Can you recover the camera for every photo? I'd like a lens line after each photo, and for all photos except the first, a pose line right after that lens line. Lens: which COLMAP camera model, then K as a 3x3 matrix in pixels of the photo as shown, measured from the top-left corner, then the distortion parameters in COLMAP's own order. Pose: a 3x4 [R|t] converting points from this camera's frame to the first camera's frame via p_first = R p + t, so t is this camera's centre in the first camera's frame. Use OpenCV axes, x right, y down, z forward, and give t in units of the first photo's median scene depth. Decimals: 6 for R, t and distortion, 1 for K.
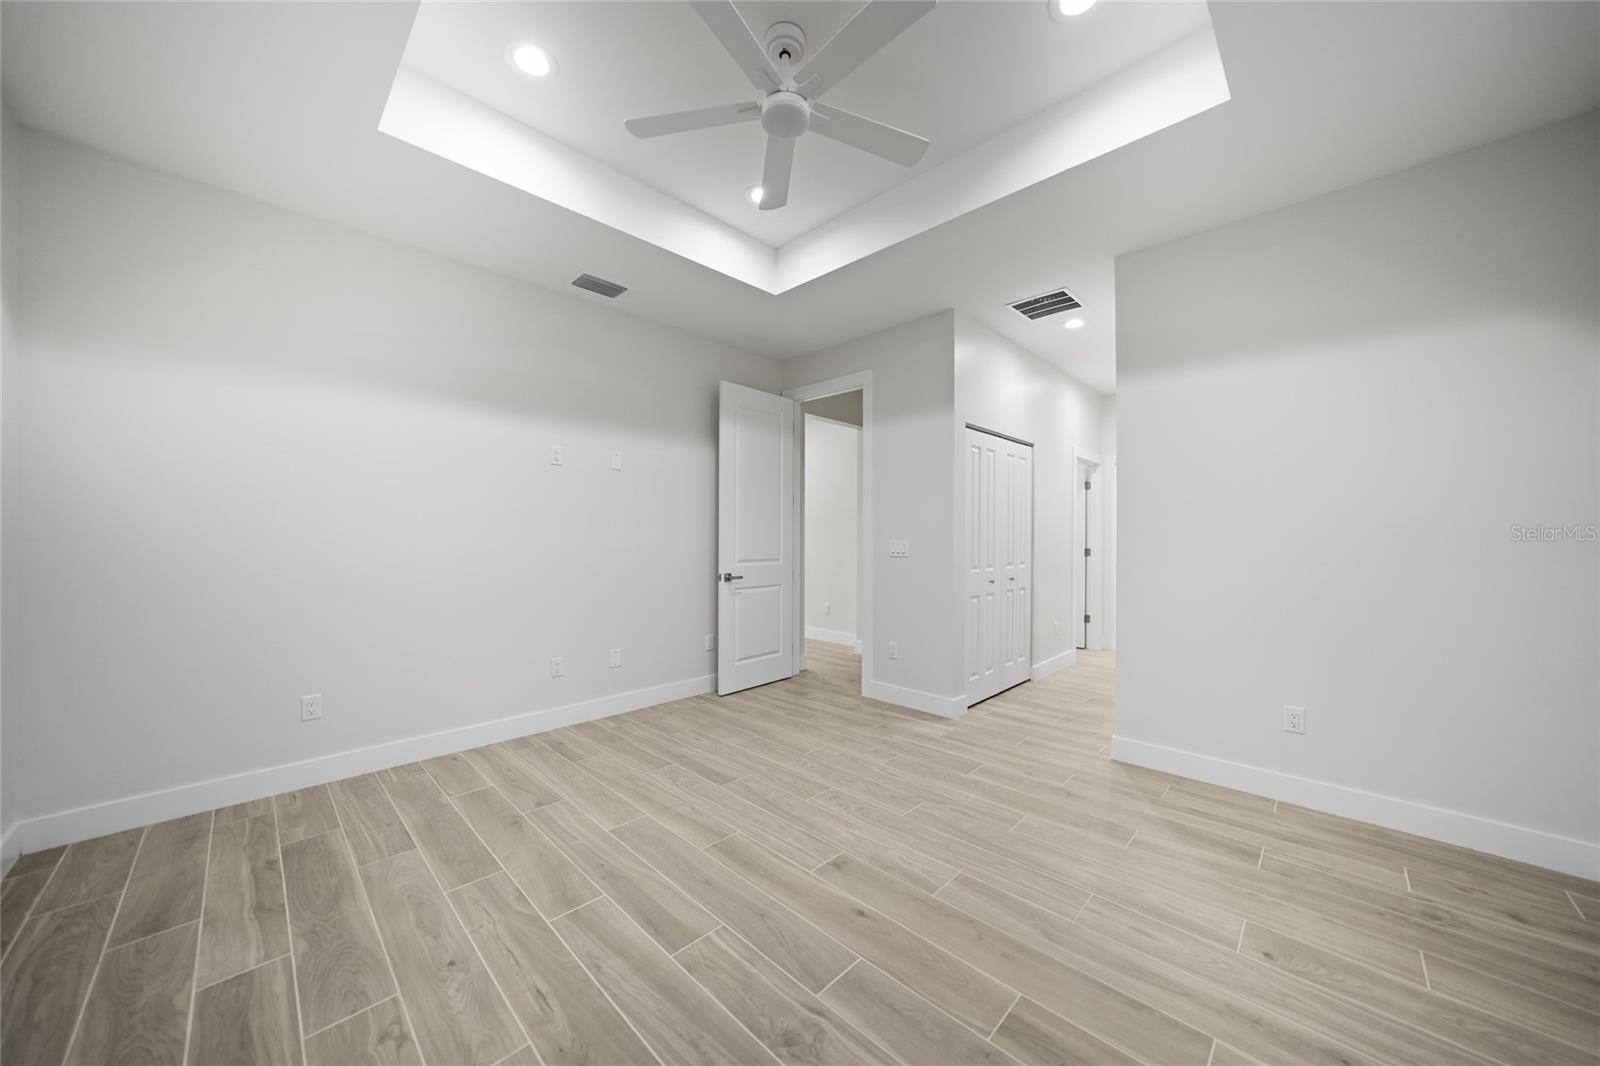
lens RADIAL K [[562.0, 0, 801.7], [0, 562.0, 540.3], [0, 0, 1]] dist [-0.029270, 0.007416]
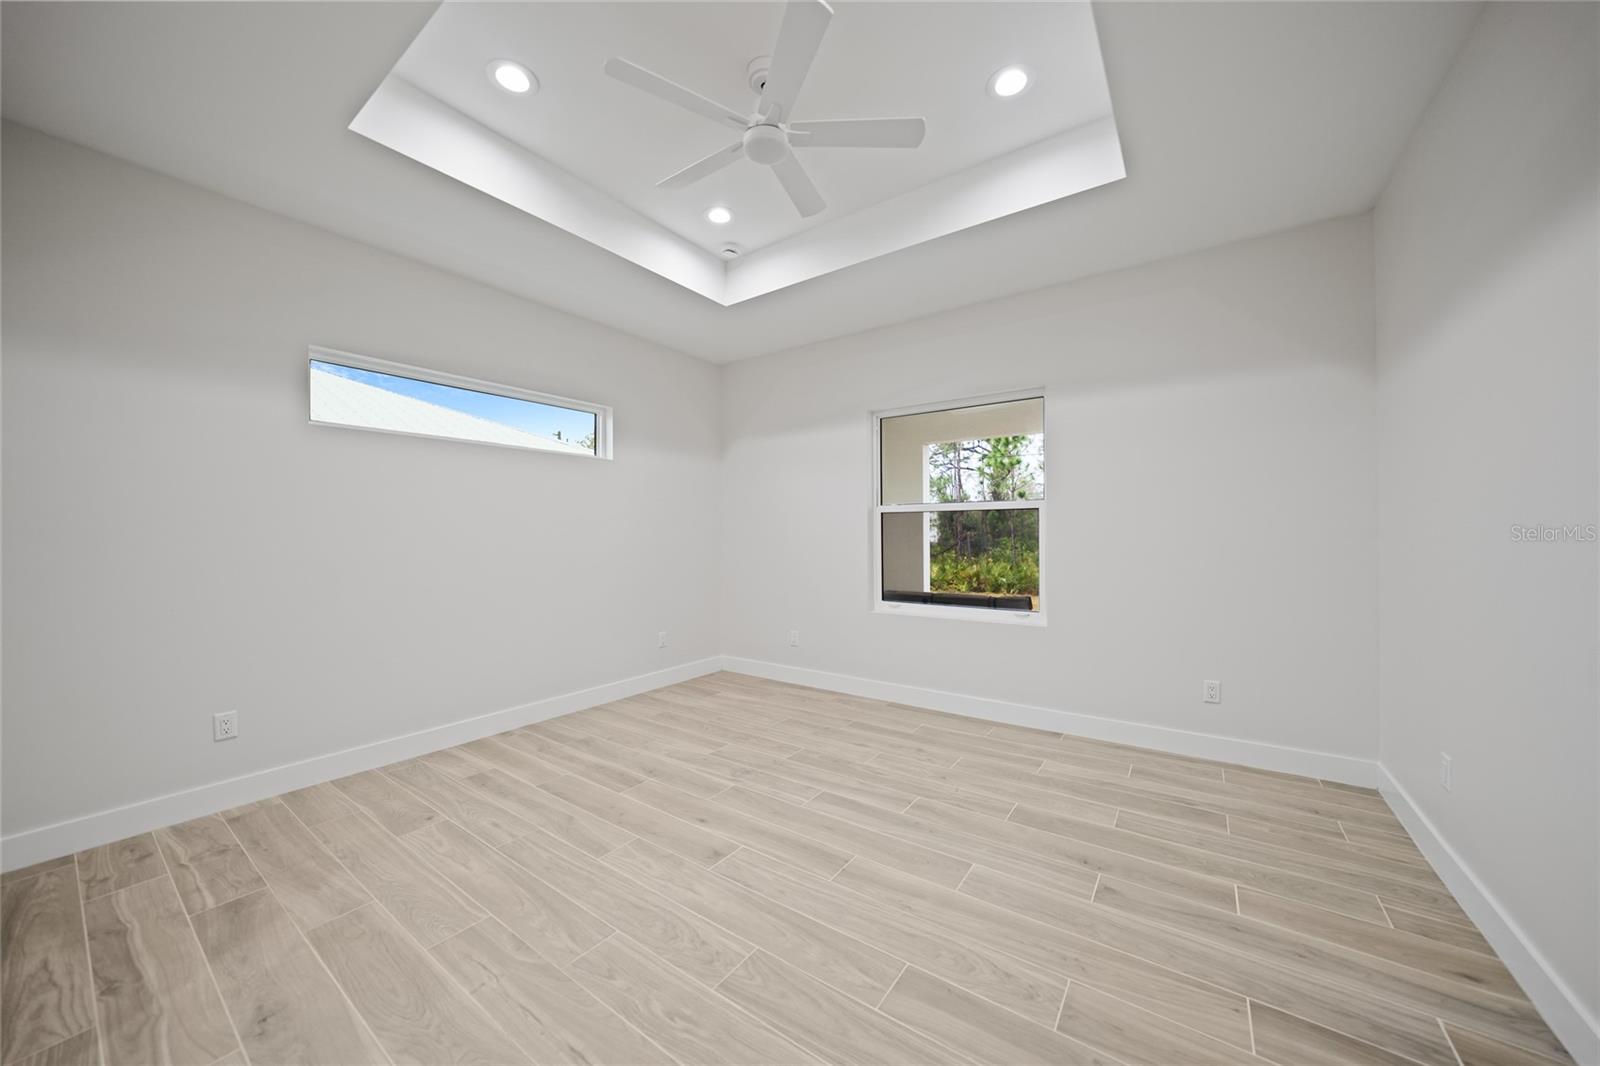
lens RADIAL K [[558.4, 0, 792.0], [0, 558.4, 529.7], [0, 0, 1]] dist [-0.018188, 0.000115]
pose [[-0.989722, -0.000168, -0.143006, 0.064722], [0.000382, 0.999993, -0.003819, -0.011156], [0.143006, -0.003834, -0.989714, 1.800626]]
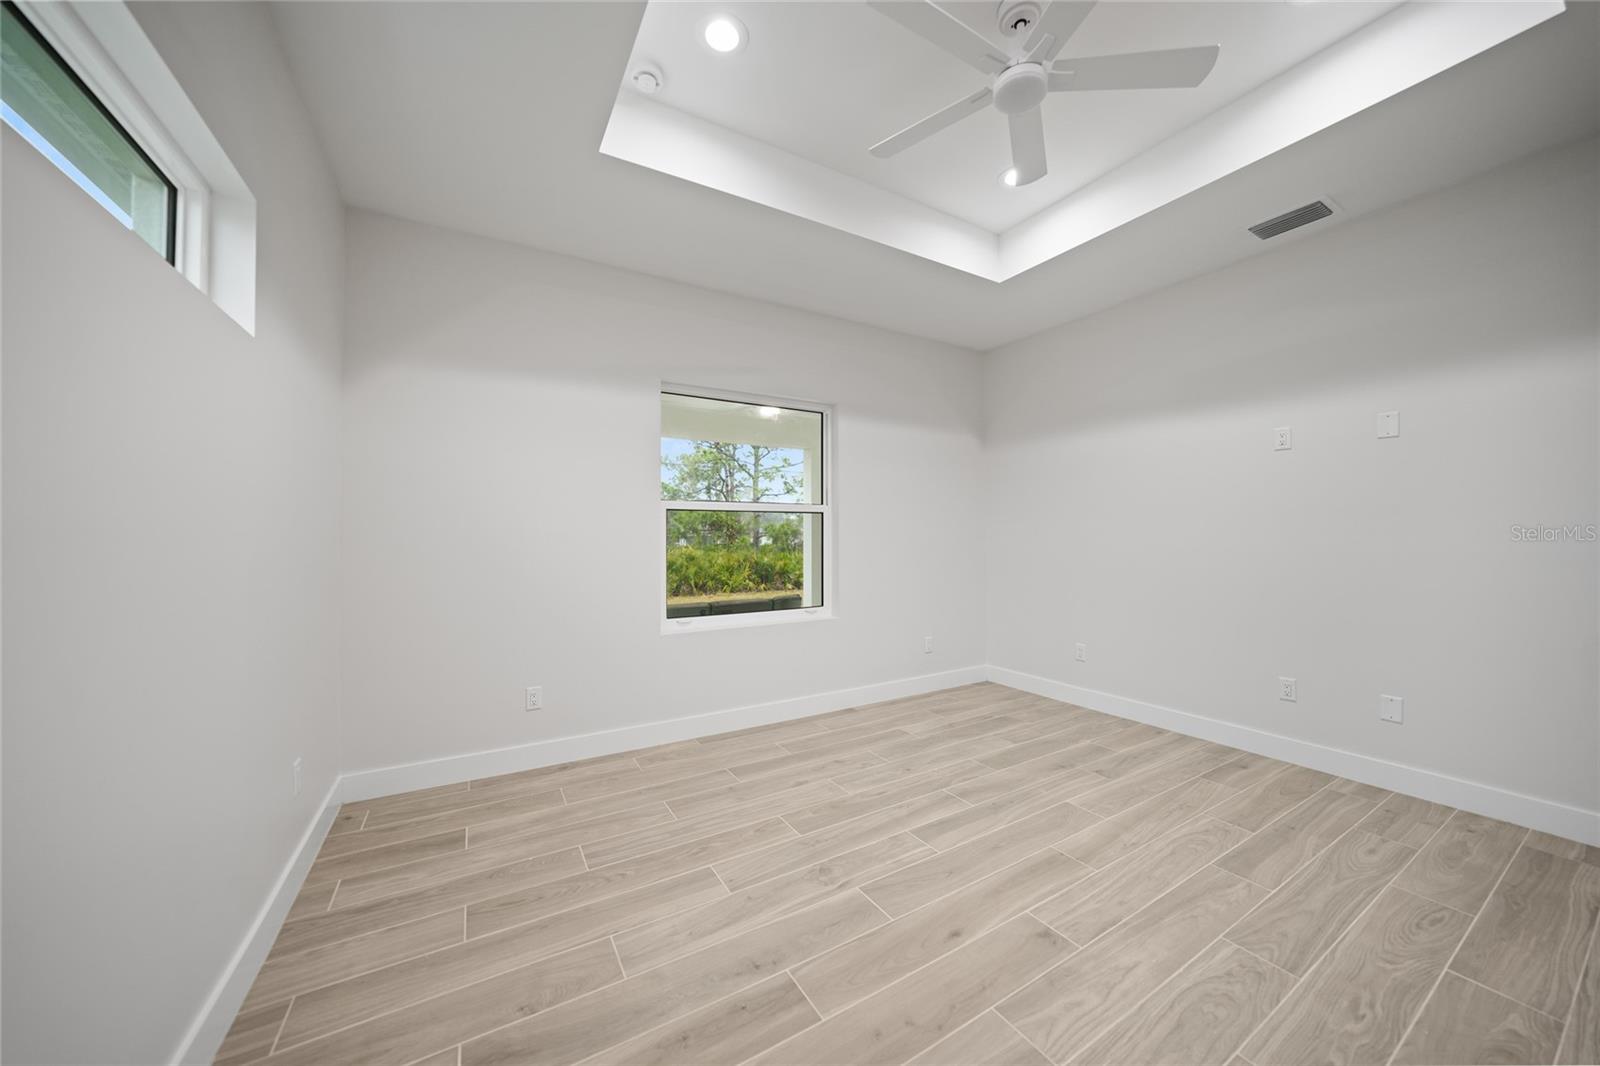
lens RADIAL K [[562.0, 0, 801.7], [0, 562.0, 540.3], [0, 0, 1]] dist [-0.029270, 0.007416]
pose [[-0.262407, 0.006321, -0.964936, 0.831253], [-0.001817, 0.999974, 0.007045, -0.003333], [0.964955, 0.003602, -0.262389, 0.763666]]
